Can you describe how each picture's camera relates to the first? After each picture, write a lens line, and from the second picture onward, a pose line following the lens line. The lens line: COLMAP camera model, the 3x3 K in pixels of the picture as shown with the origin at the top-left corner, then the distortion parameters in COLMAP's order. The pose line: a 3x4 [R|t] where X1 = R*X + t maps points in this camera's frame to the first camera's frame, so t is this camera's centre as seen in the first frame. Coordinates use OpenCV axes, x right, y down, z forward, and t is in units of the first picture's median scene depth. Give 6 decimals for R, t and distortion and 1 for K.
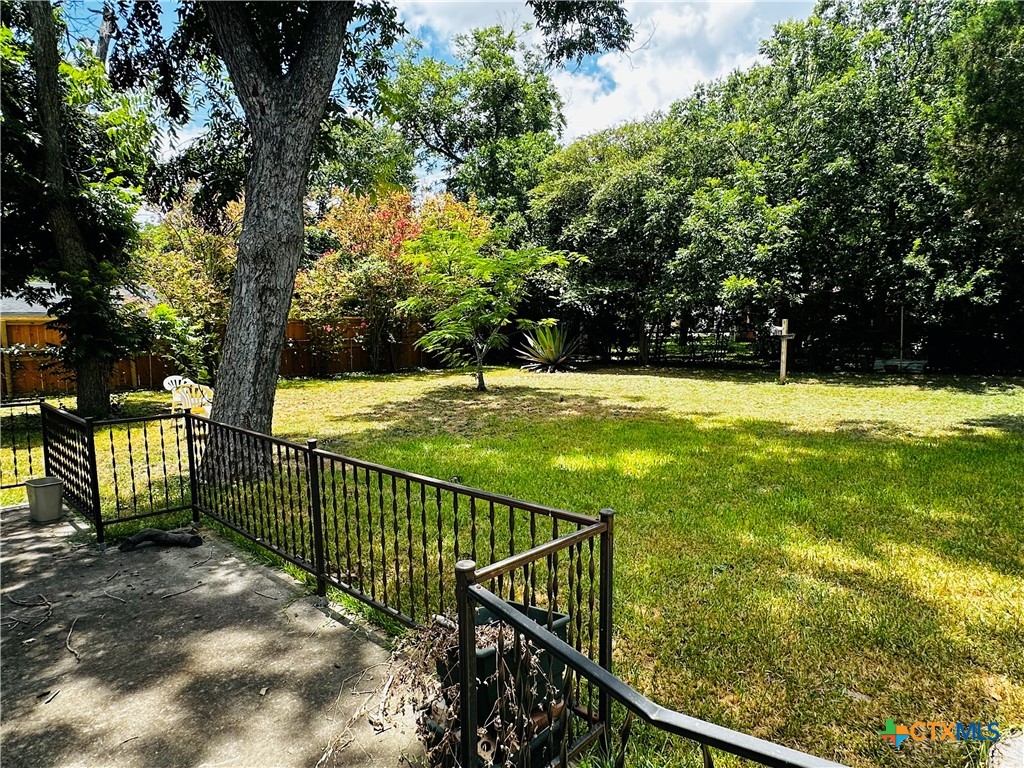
lens RADIAL K [[595.9, 0, 508.3], [0, 595.9, 384.8], [0, 0, 1]] dist [-0.002286, 0.000083]
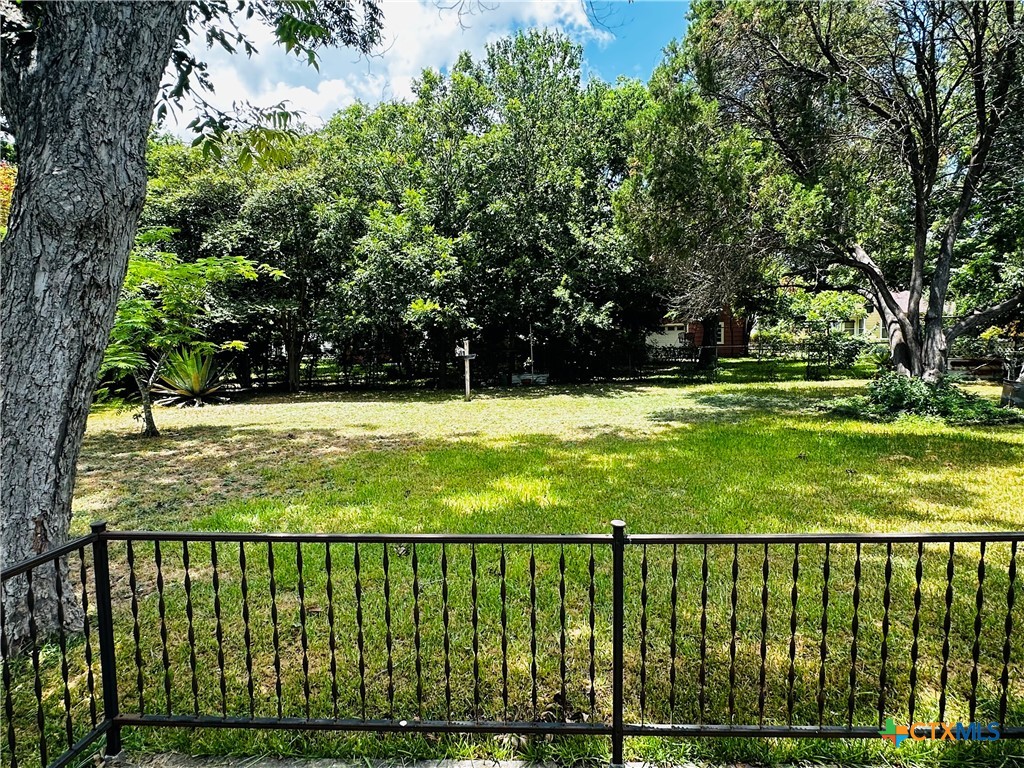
lens RADIAL K [[595.9, 0, 508.3], [0, 595.9, 384.8], [0, 0, 1]] dist [-0.002286, 0.000083]
pose [[0.755108, -0.050059, 0.653686, -0.188839], [0.075284, 0.997106, -0.010607, -0.012855], [-0.651263, 0.057222, 0.756691, 0.129418]]
